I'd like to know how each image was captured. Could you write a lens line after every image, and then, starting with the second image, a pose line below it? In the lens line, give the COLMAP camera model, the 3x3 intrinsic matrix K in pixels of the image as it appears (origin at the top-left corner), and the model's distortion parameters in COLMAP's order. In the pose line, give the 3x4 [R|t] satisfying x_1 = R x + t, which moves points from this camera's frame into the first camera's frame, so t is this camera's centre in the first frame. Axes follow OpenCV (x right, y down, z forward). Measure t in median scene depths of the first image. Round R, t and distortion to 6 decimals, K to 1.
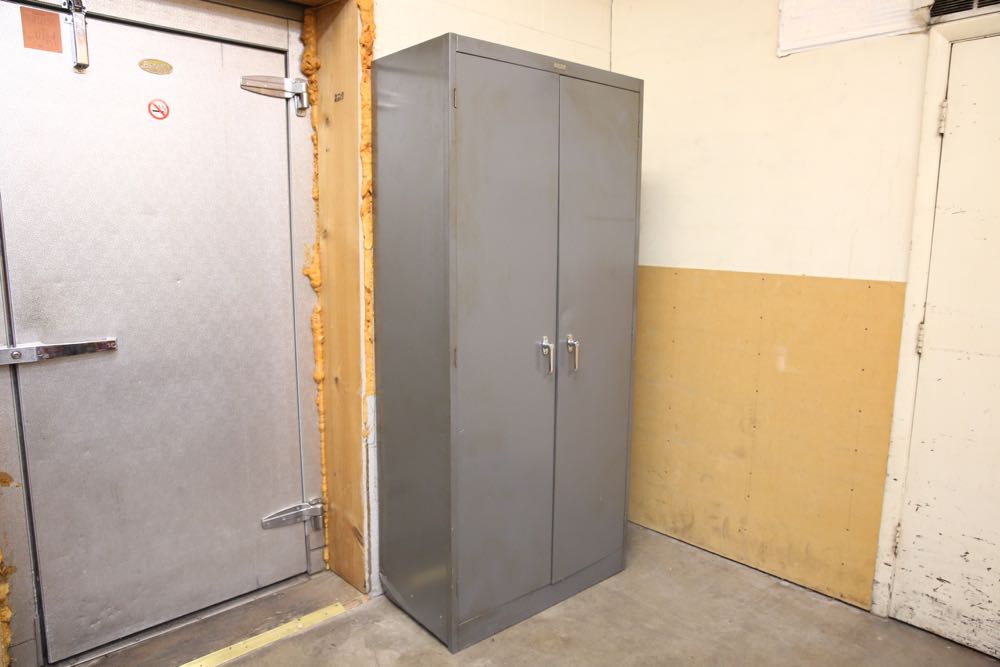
lens RADIAL K [[677.2, 0, 497.8], [0, 677.2, 331.7], [0, 0, 1]] dist [-0.101799, 0.070940]
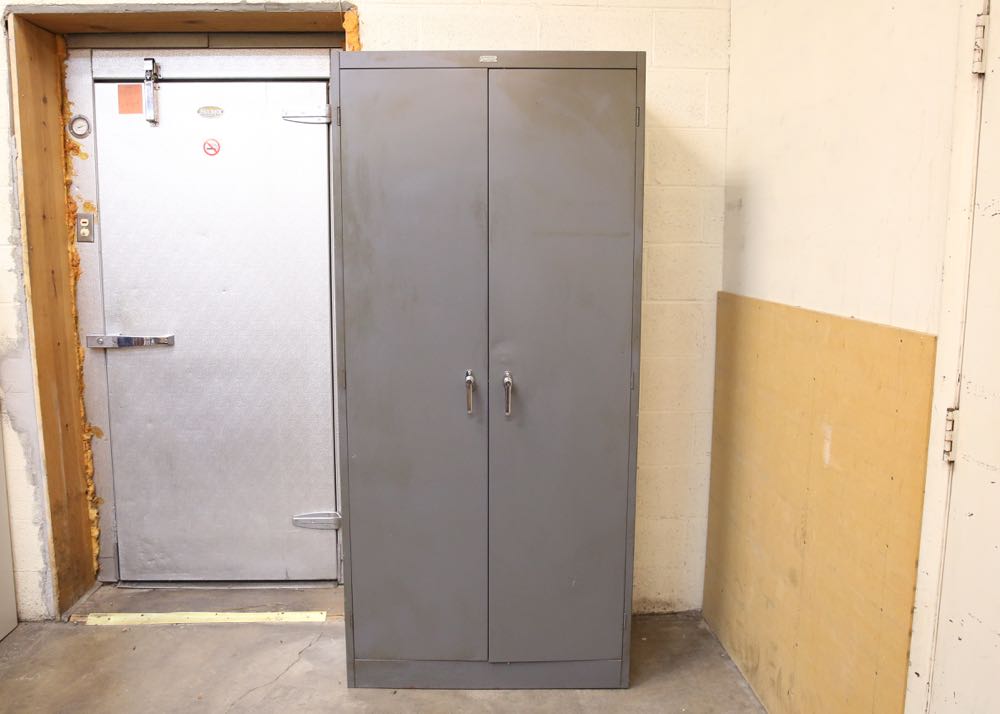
lens RADIAL K [[816.7, 0, 496.9], [0, 816.7, 353.2], [0, 0, 1]] dist [-0.089254, 0.050457]
pose [[0.758613, 0.082301, -0.646322, 0.790337], [-0.092315, 0.995559, 0.018419, -0.037957], [0.644968, 0.045692, 0.762842, 0.221947]]
